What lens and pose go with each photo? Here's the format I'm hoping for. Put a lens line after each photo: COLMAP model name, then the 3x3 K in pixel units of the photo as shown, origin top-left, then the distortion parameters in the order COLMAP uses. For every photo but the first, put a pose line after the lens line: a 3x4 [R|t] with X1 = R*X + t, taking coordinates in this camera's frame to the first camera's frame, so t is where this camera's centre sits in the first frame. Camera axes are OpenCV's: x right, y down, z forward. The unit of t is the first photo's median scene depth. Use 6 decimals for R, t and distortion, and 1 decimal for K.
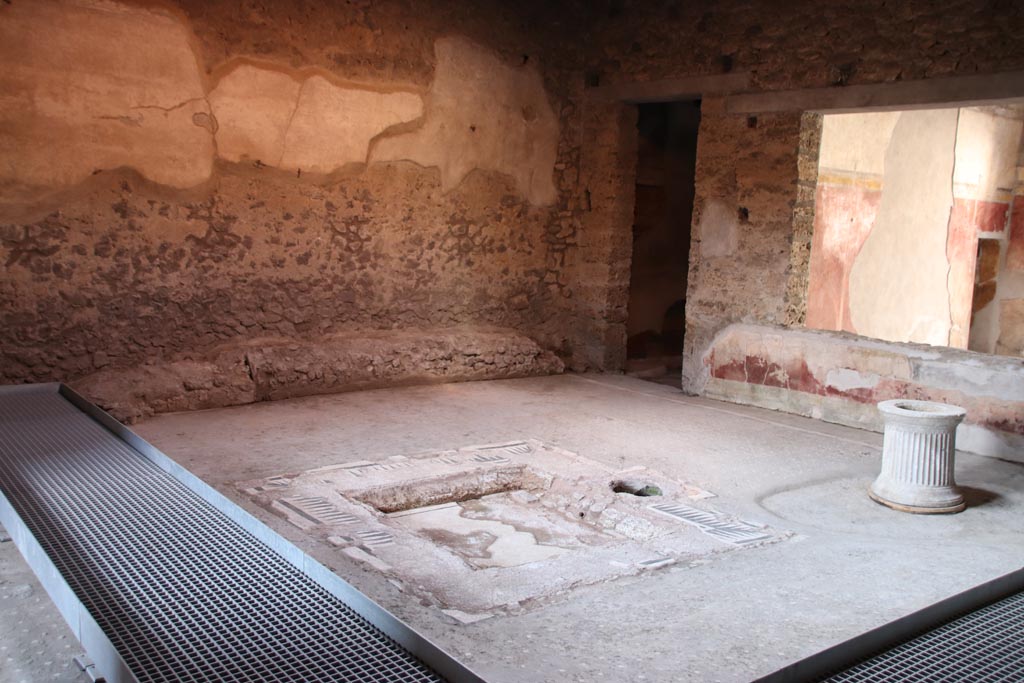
lens RADIAL K [[958.0, 0, 512.0], [0, 958.0, 341.5], [0, 0, 1]] dist [-0.106314, 0.251347]
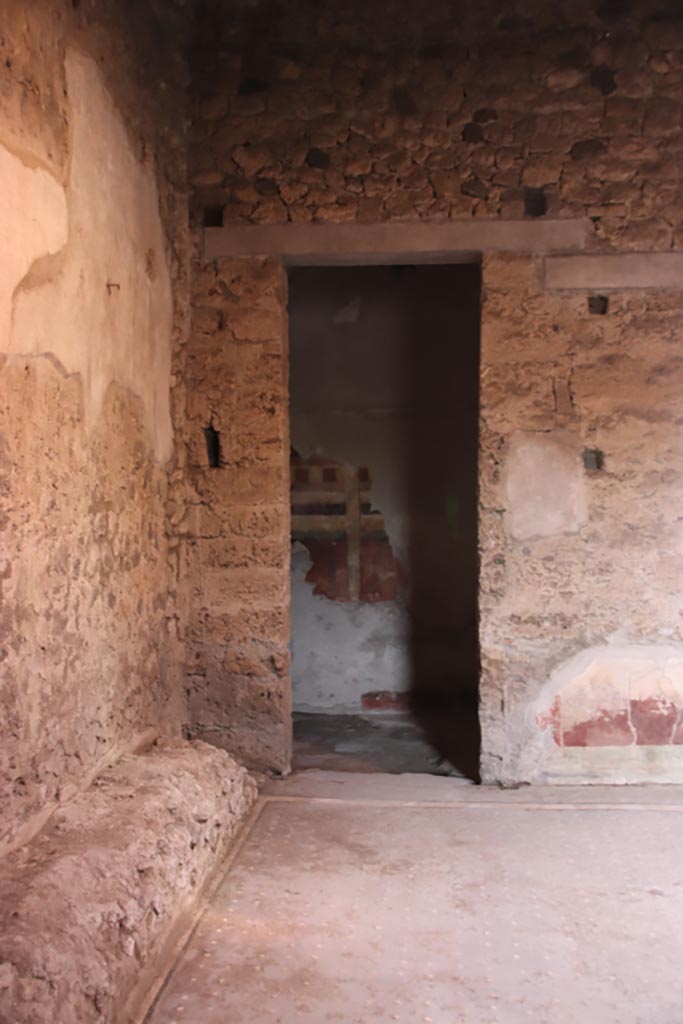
lens RADIAL K [[1142.1, 0, 341.5], [0, 1142.1, 512.0], [0, 0, 1]] dist [0.066979, 0.011594]
pose [[0.694806, -0.070916, 0.715693, -0.367325], [0.130746, 0.990999, -0.028734, -0.100771], [-0.707213, 0.113539, 0.697824, 0.612808]]
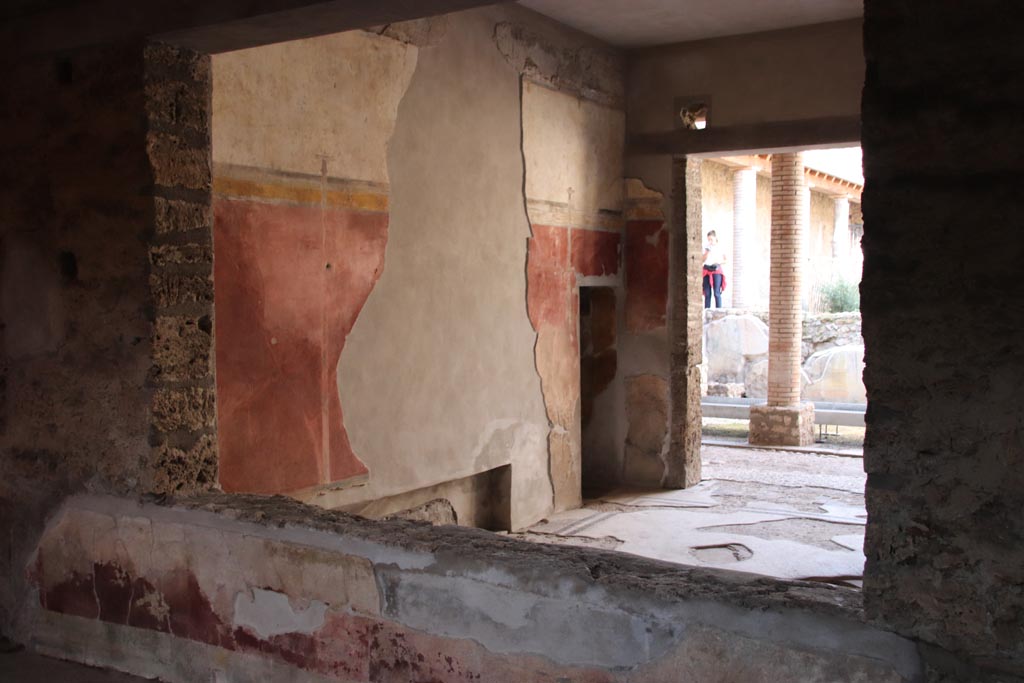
lens RADIAL K [[1025.2, 0, 512.0], [0, 1025.2, 341.5], [0, 0, 1]] dist [-0.068538, 0.340011]
pose [[0.949991, -0.068812, 0.304601, 0.291139], [0.090037, 0.994353, -0.056174, -0.046226], [-0.299016, 0.080790, 0.950822, 0.442194]]
